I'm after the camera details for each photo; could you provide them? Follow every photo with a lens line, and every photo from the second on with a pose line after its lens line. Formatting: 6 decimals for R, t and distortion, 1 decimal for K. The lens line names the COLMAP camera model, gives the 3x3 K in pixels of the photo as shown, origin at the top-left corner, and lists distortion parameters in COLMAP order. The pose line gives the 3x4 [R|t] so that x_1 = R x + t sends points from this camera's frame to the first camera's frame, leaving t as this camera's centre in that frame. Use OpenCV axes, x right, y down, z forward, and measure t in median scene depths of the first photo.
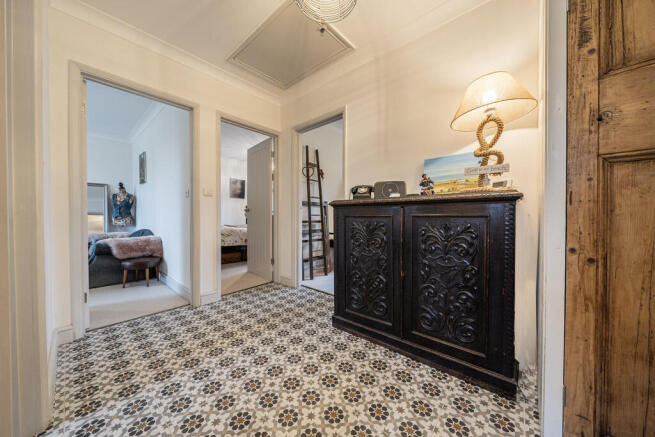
lens RADIAL K [[223.9, 0, 322.1], [0, 223.9, 219.4], [0, 0, 1]] dist [0.000008, -0.000013]
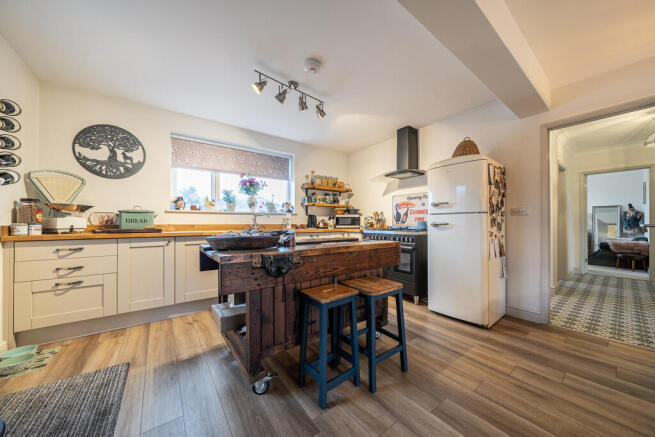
lens RADIAL K [[223.9, 0, 322.1], [0, 223.9, 219.4], [0, 0, 1]] dist [0.000008, -0.000013]
pose [[-0.206301, -0.012487, -0.978409, 0.898536], [-0.015042, 0.999841, -0.009589, -0.021013], [0.978373, 0.012739, -0.206456, -0.620233]]
